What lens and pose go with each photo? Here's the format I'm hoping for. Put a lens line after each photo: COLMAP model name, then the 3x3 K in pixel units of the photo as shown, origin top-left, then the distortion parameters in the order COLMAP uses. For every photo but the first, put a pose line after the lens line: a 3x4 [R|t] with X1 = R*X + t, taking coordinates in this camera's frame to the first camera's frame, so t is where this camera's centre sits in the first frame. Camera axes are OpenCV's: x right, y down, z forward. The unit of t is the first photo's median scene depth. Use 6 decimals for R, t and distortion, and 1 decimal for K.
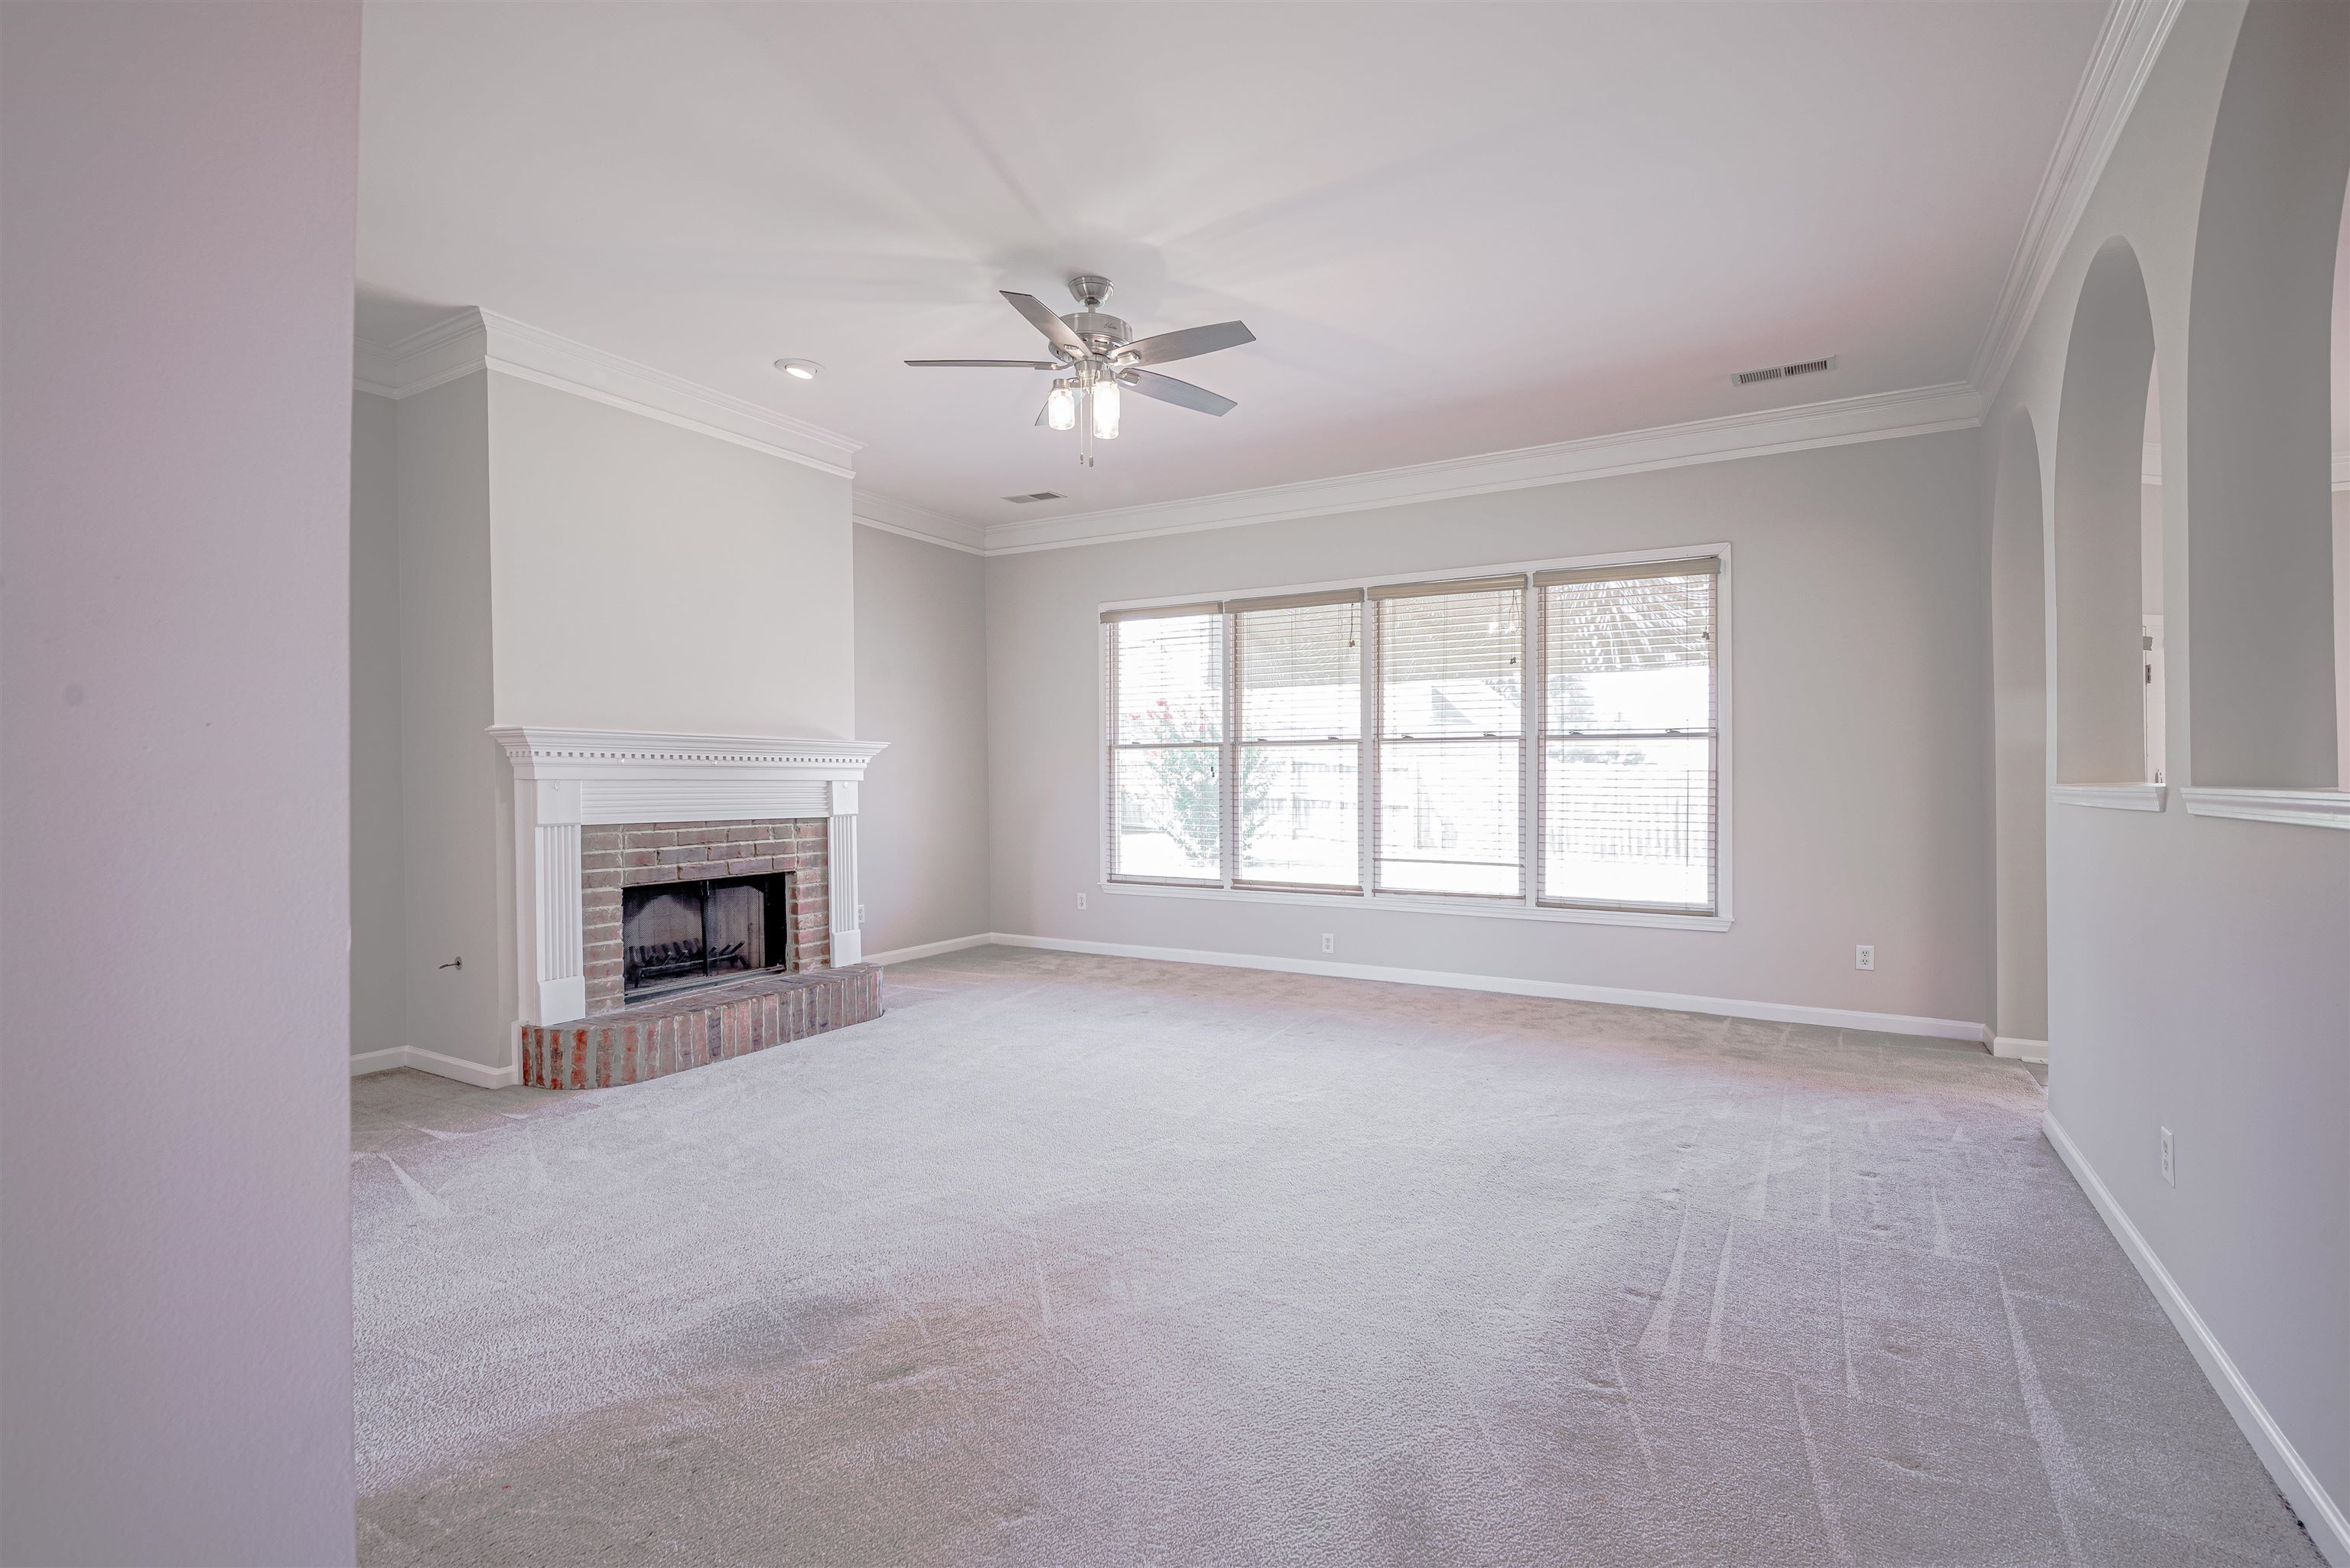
lens RADIAL K [[1085.8, 0, 1175.0], [0, 1085.8, 784.0], [0, 0, 1]] dist [-0.001783, -0.000097]
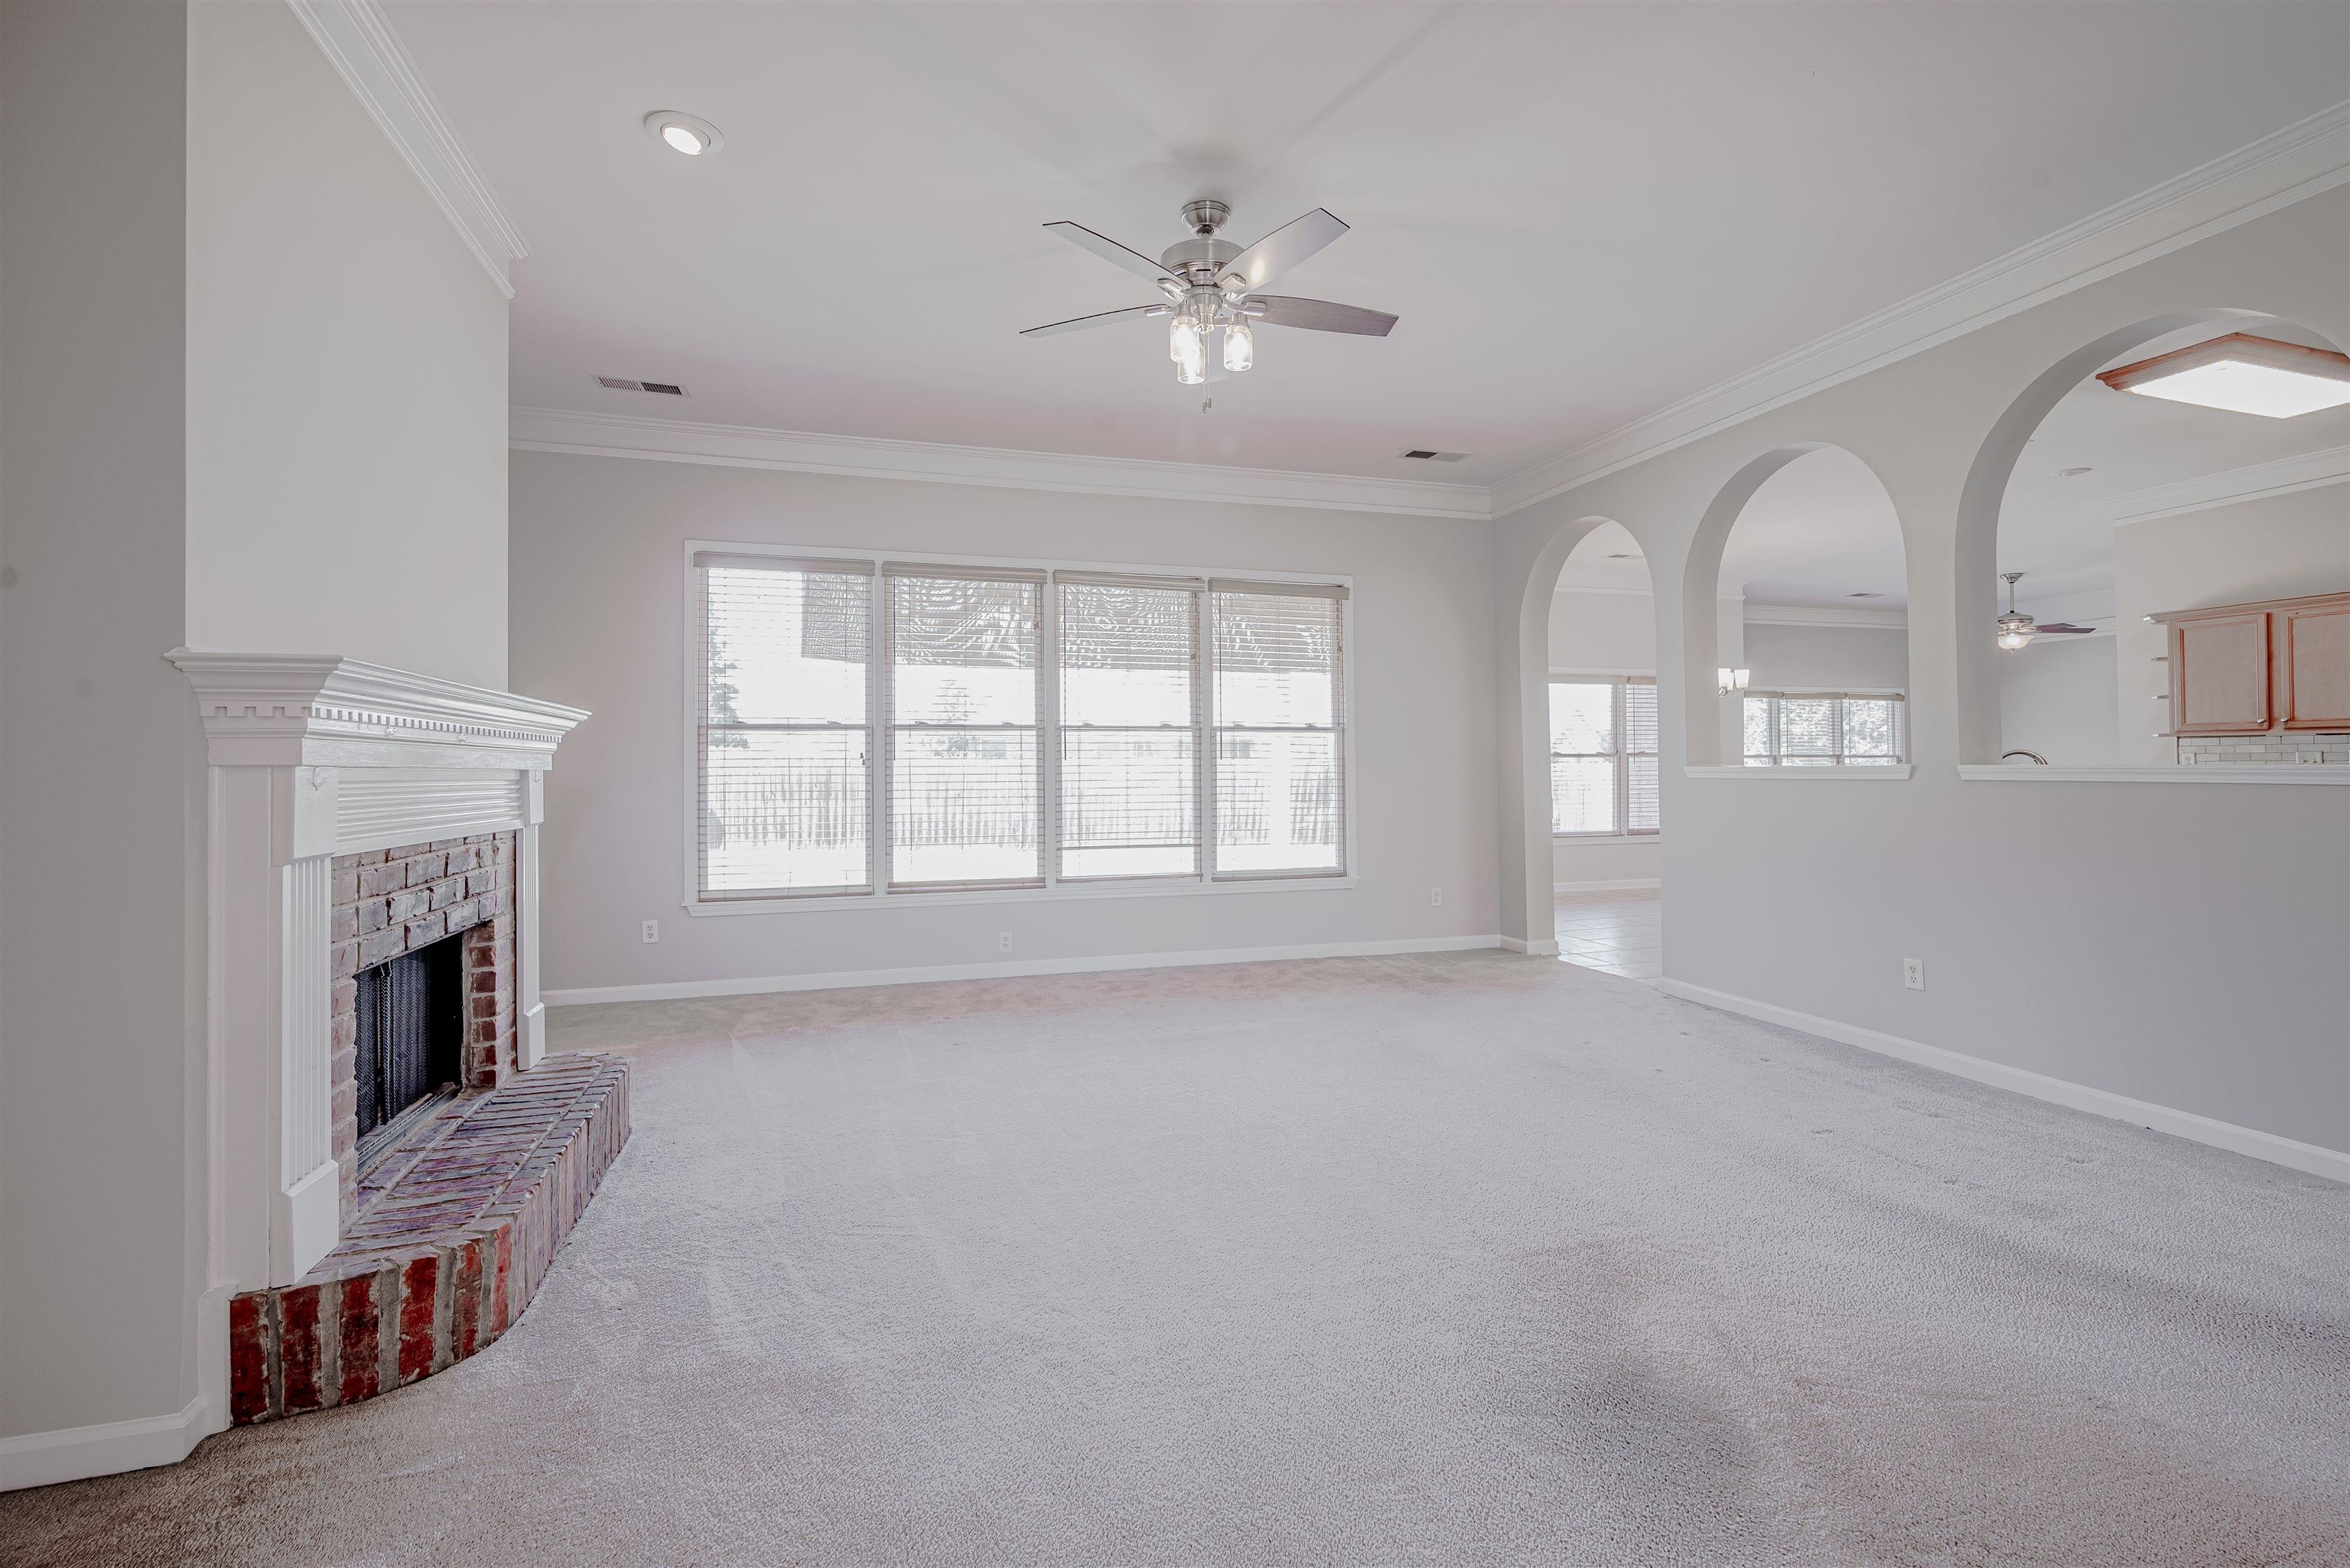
lens RADIAL K [[1079.6, 0, 1181.9], [0, 1079.6, 751.4], [0, 0, 1]] dist [0.000837, -0.000170]
pose [[0.677444, 0.007265, 0.735538, -0.489832], [0.007616, 0.999828, -0.016890, -0.000816], [-0.735535, 0.017044, 0.677272, 0.280344]]
